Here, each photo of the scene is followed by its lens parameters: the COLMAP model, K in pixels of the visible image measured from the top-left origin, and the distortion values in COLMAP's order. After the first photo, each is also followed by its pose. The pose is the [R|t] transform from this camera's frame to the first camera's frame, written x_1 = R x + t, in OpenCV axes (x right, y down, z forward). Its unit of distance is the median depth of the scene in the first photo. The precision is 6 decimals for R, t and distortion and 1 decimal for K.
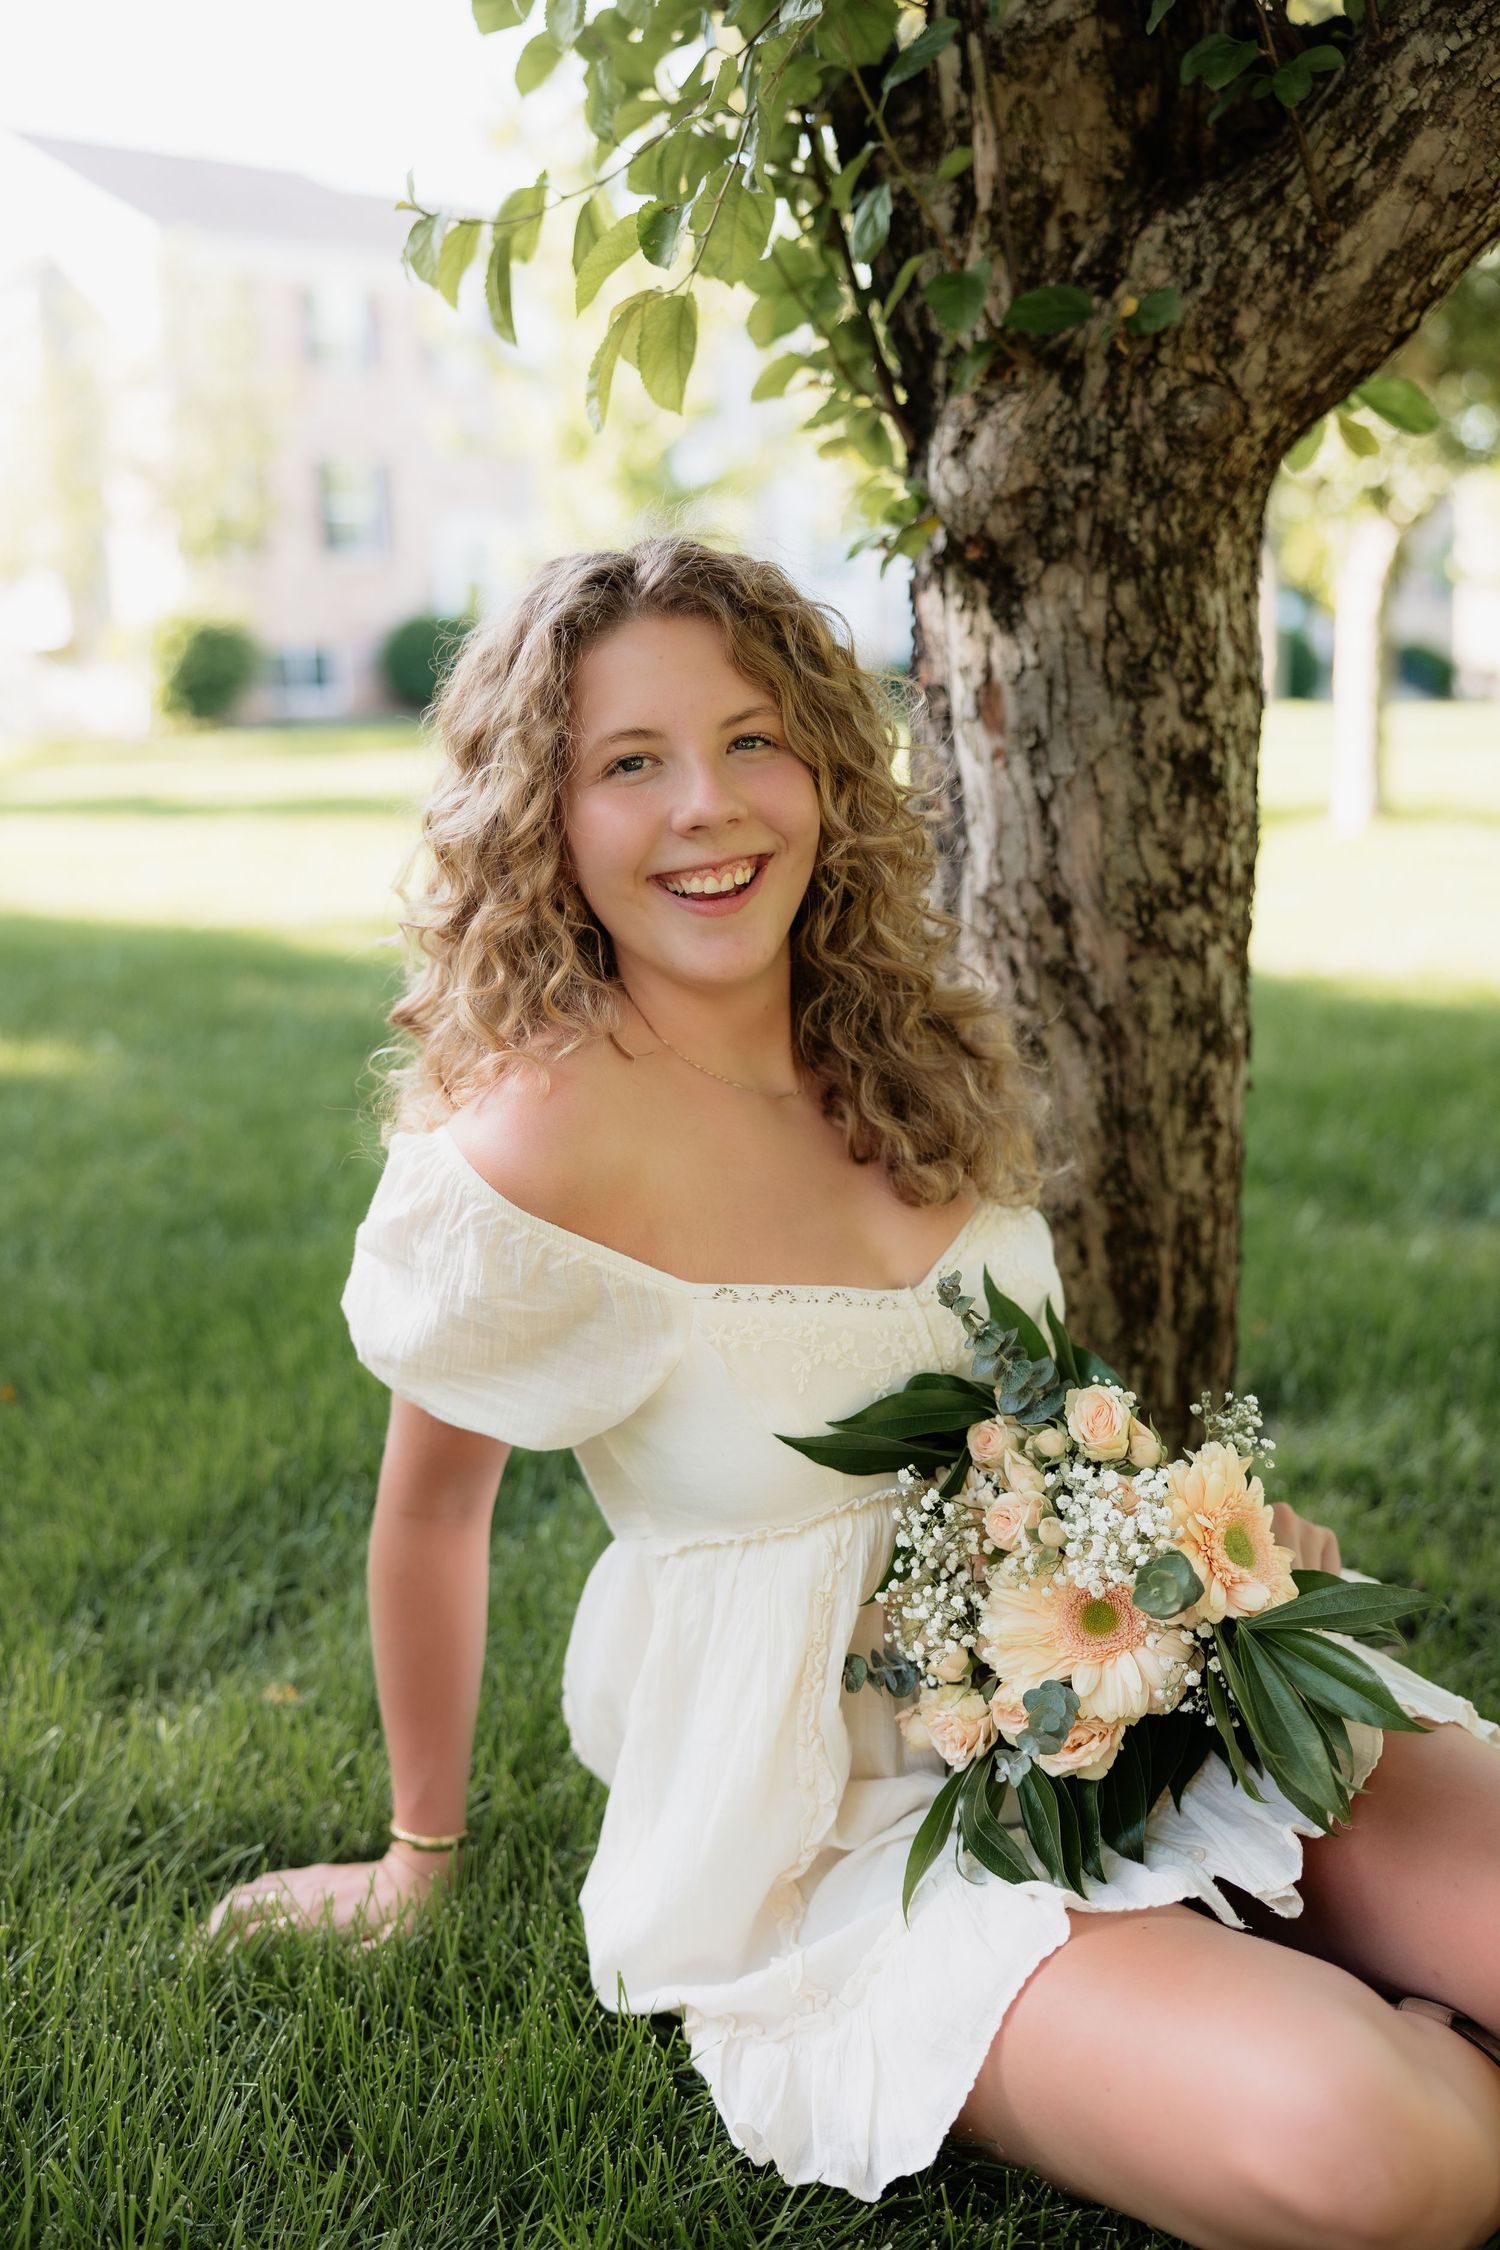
lens RADIAL K [[2319.1, 0, 747.6], [0, 2319.1, 1113.0], [0, 0, 1]] dist [-0.000503, 0.005007]
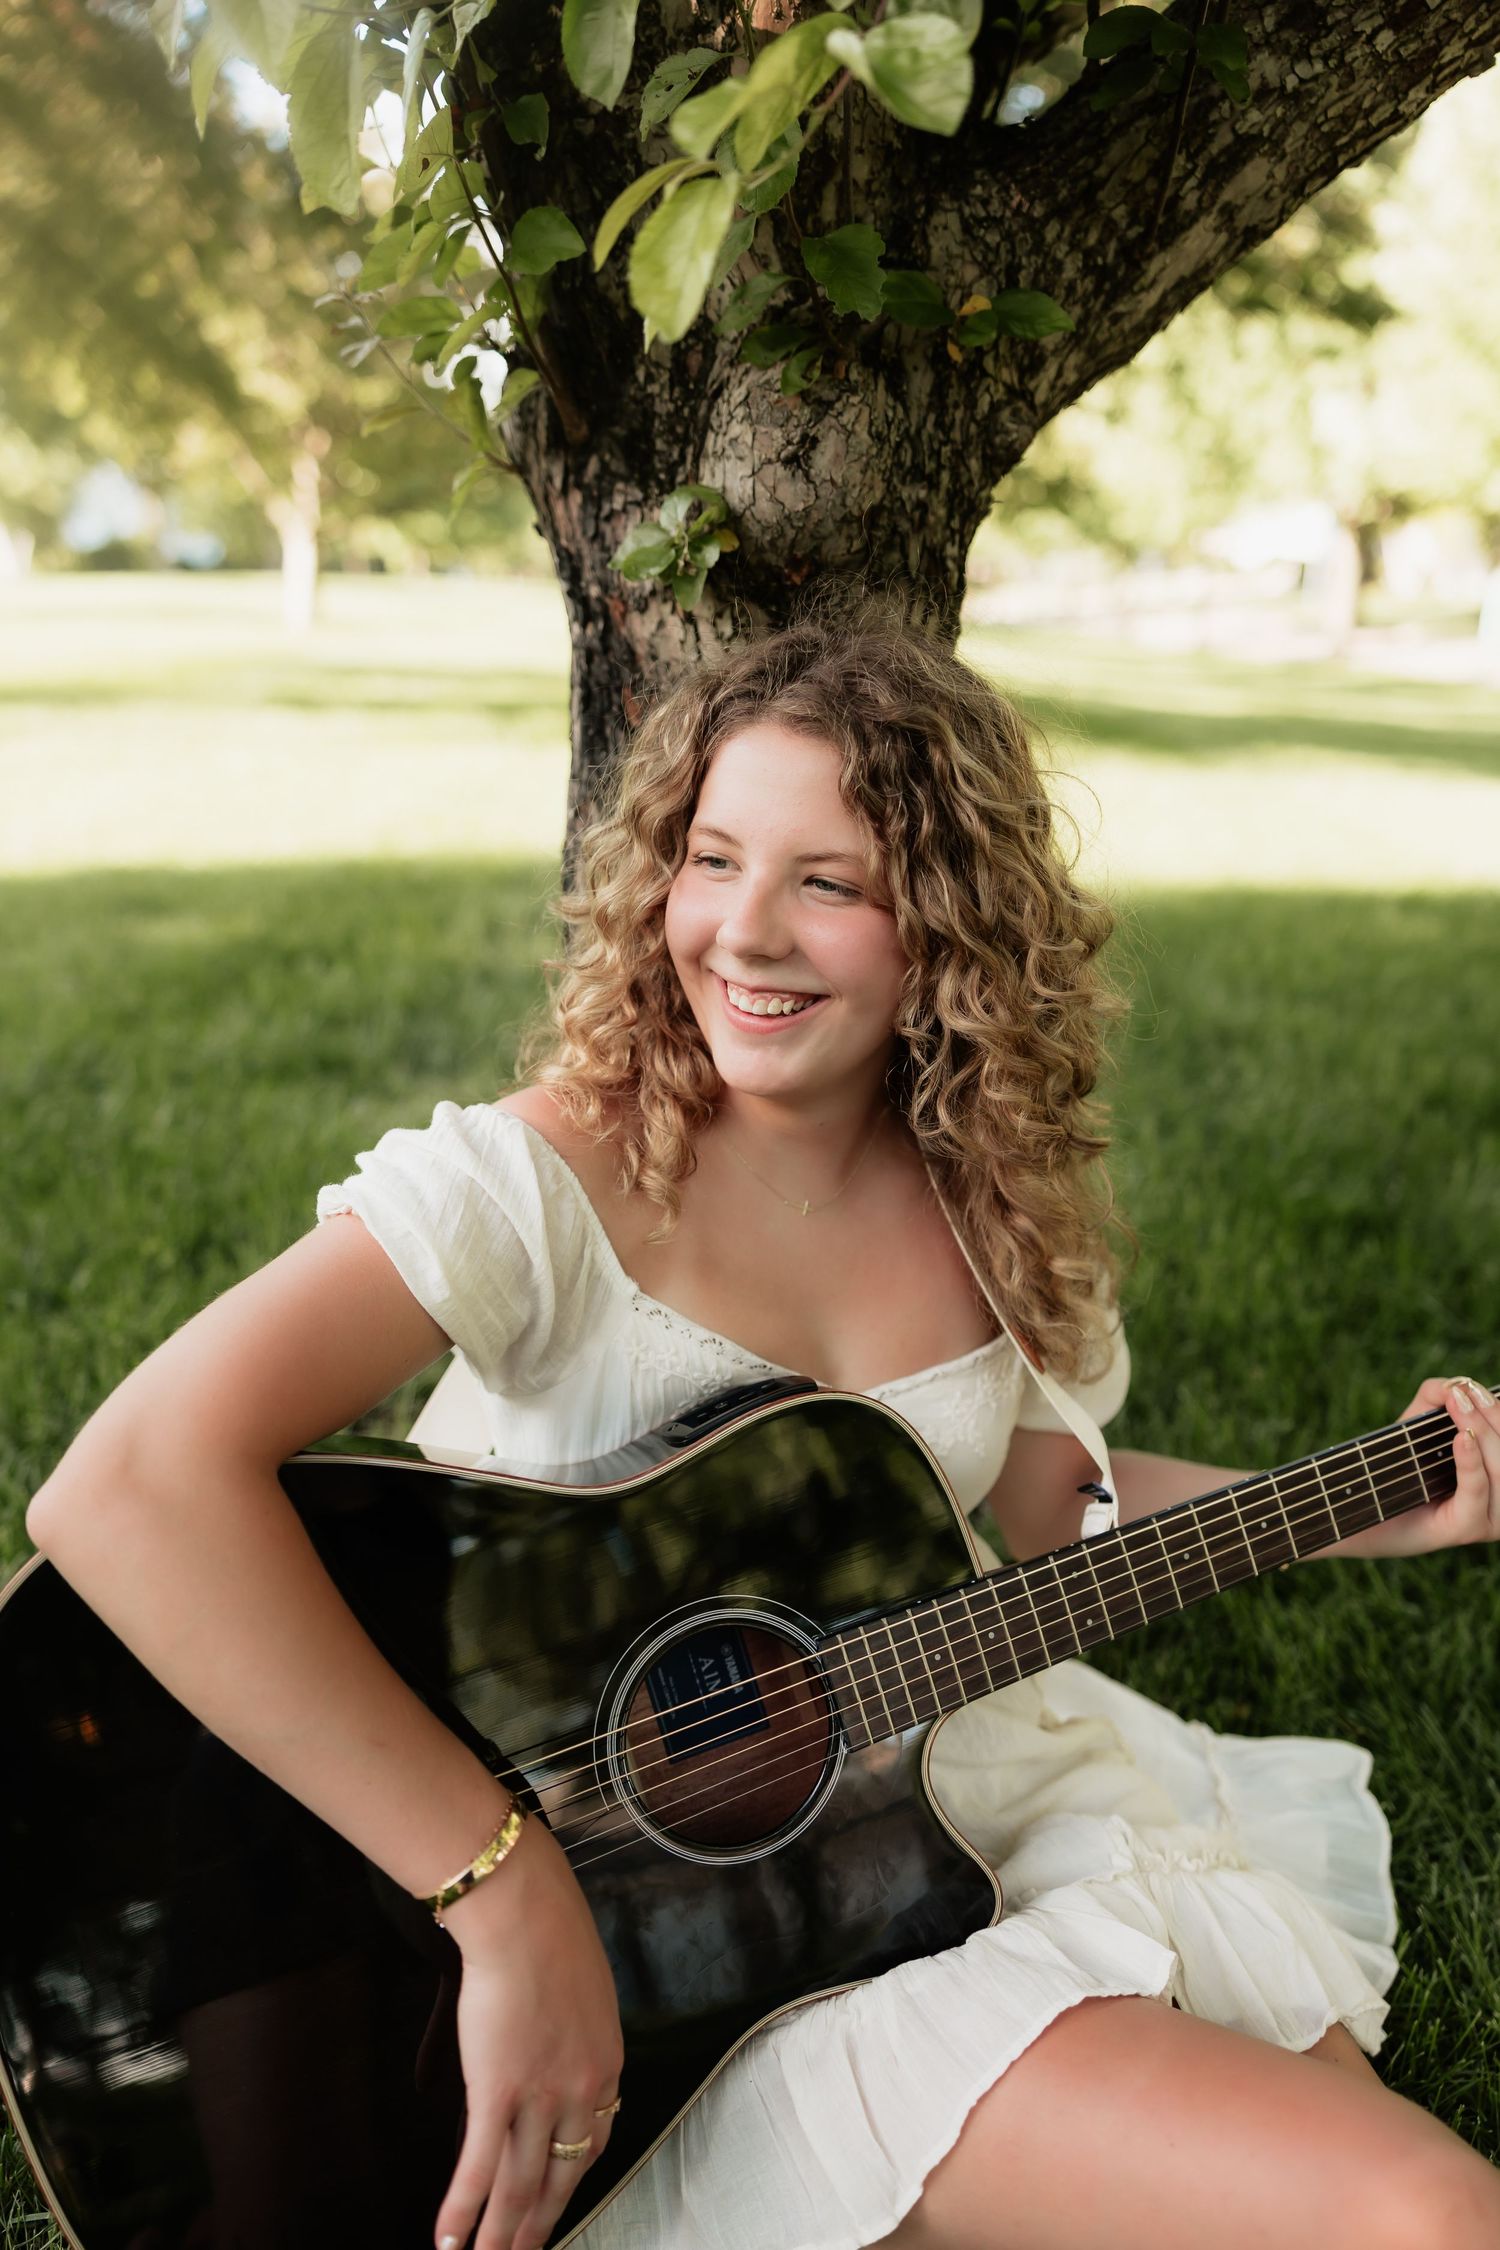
lens RADIAL K [[1726.7, 0, 750.0], [0, 1726.7, 1125.0], [0, 0, 1]] dist [0.003231, -0.000405]
pose [[0.700443, -0.220938, 0.678651, -0.417157], [0.126718, 0.974269, 0.186392, -0.168395], [-0.702369, -0.044560, 0.710416, 0.553106]]
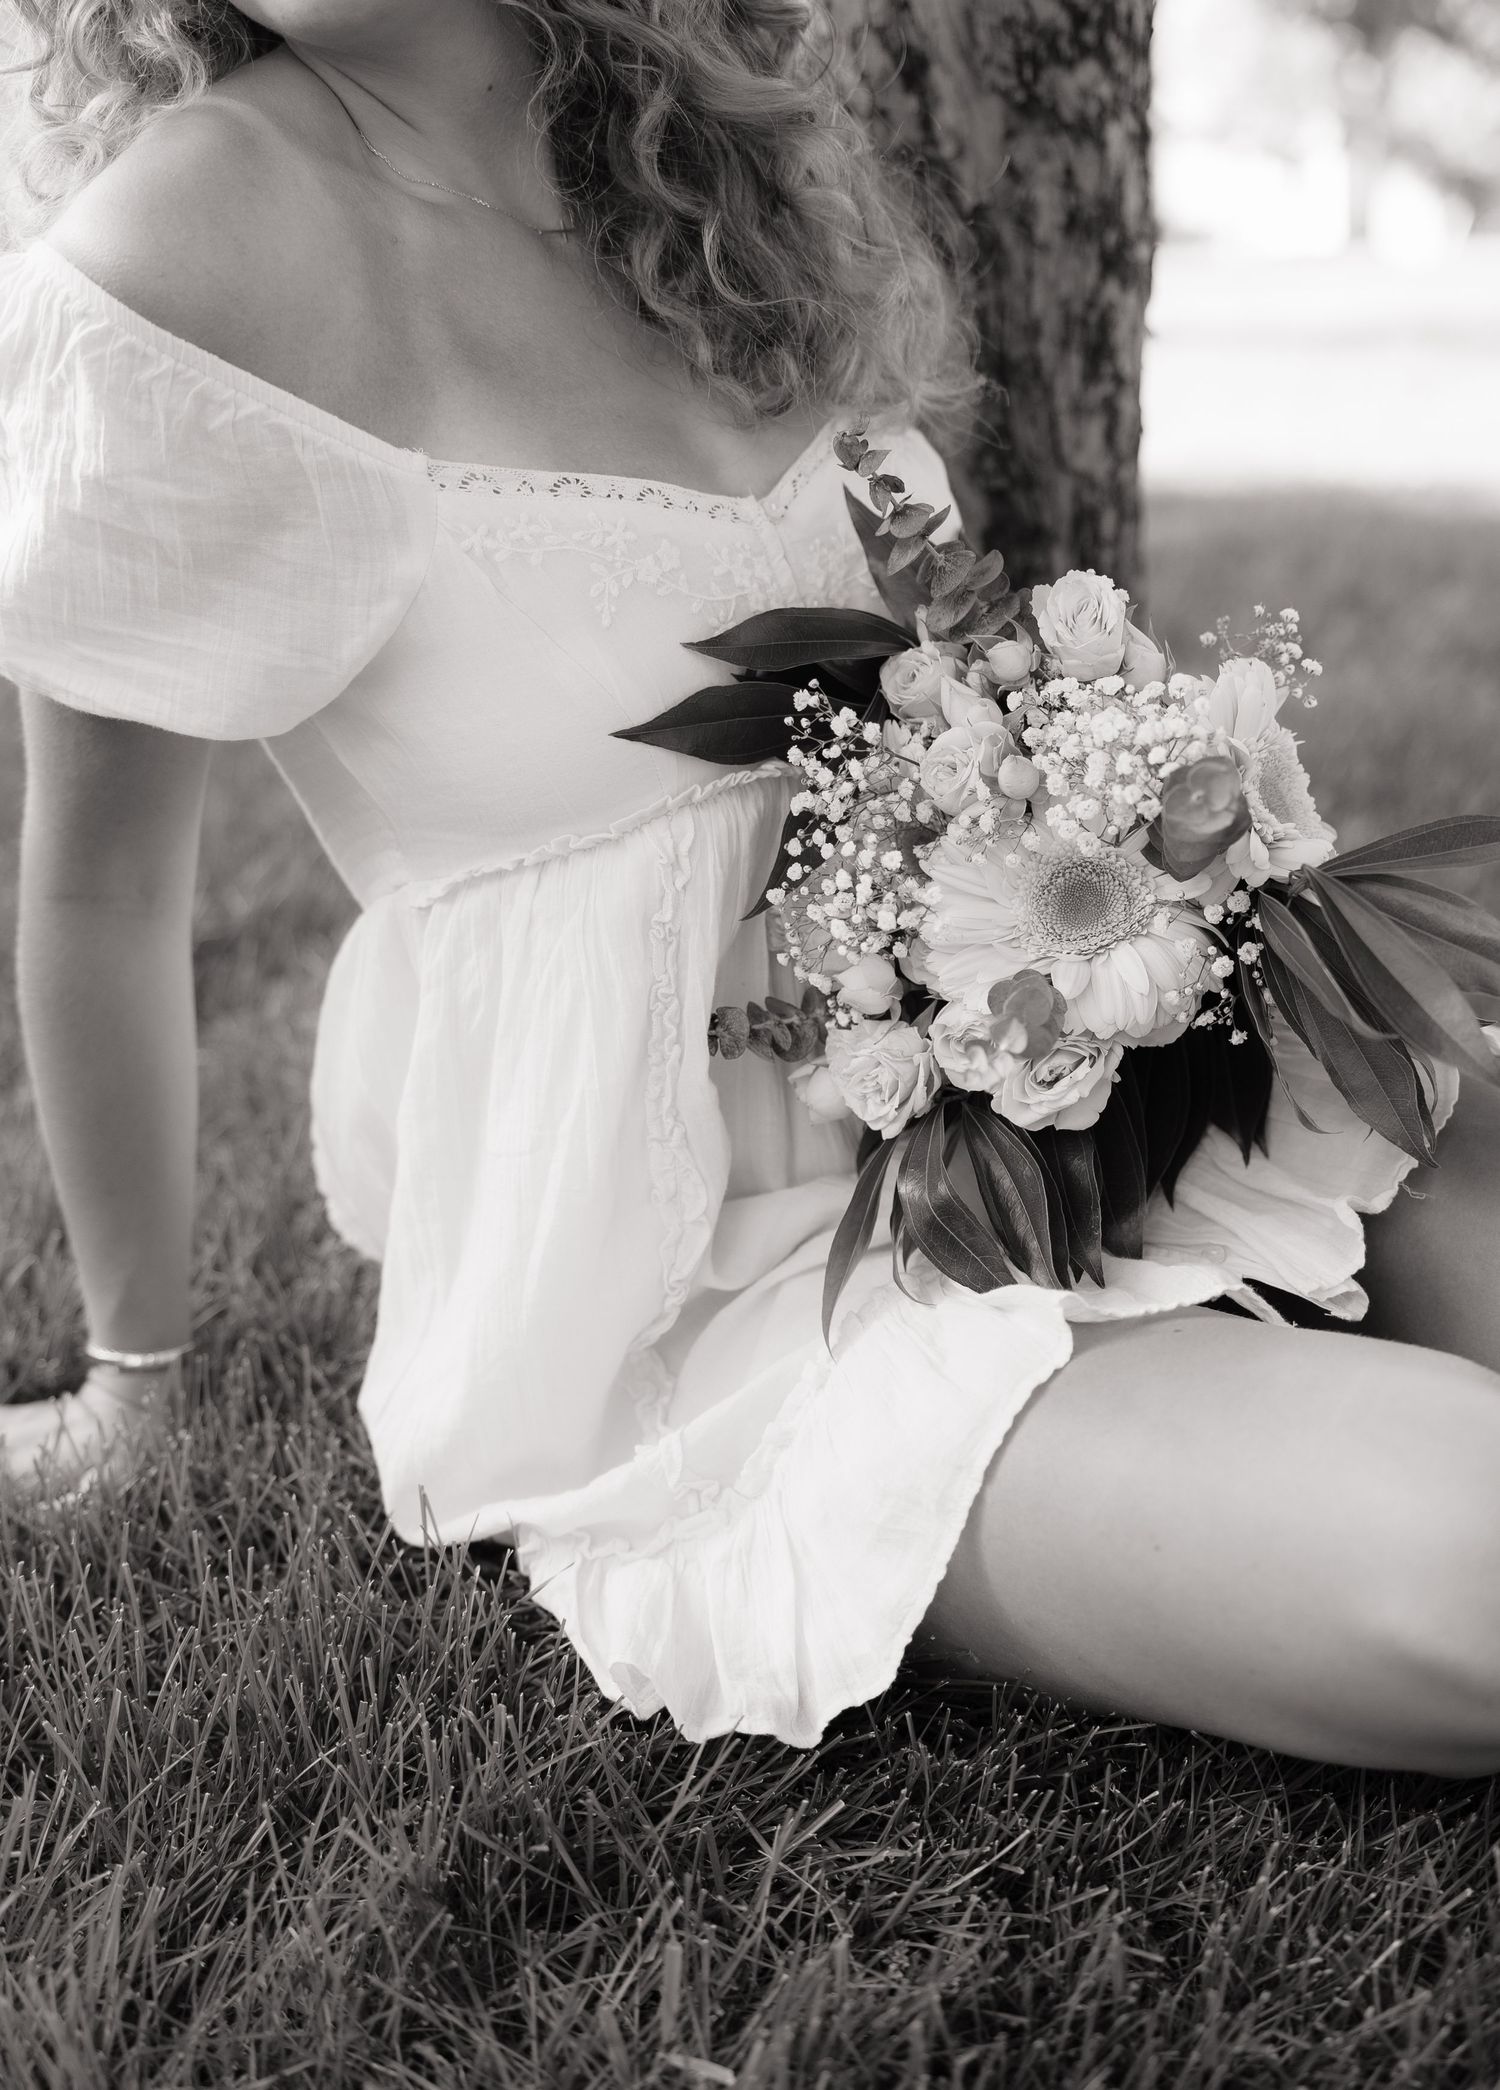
lens RADIAL K [[2368.3, 0, 840.7], [0, 2368.3, 1051.2], [0, 0, 1]] dist [0.001829, 0.020384]
pose [[0.986801, -0.071789, 0.145153, -0.020127], [0.049914, 0.987562, 0.149095, 0.113372], [-0.154051, -0.139882, 0.978111, 0.239385]]
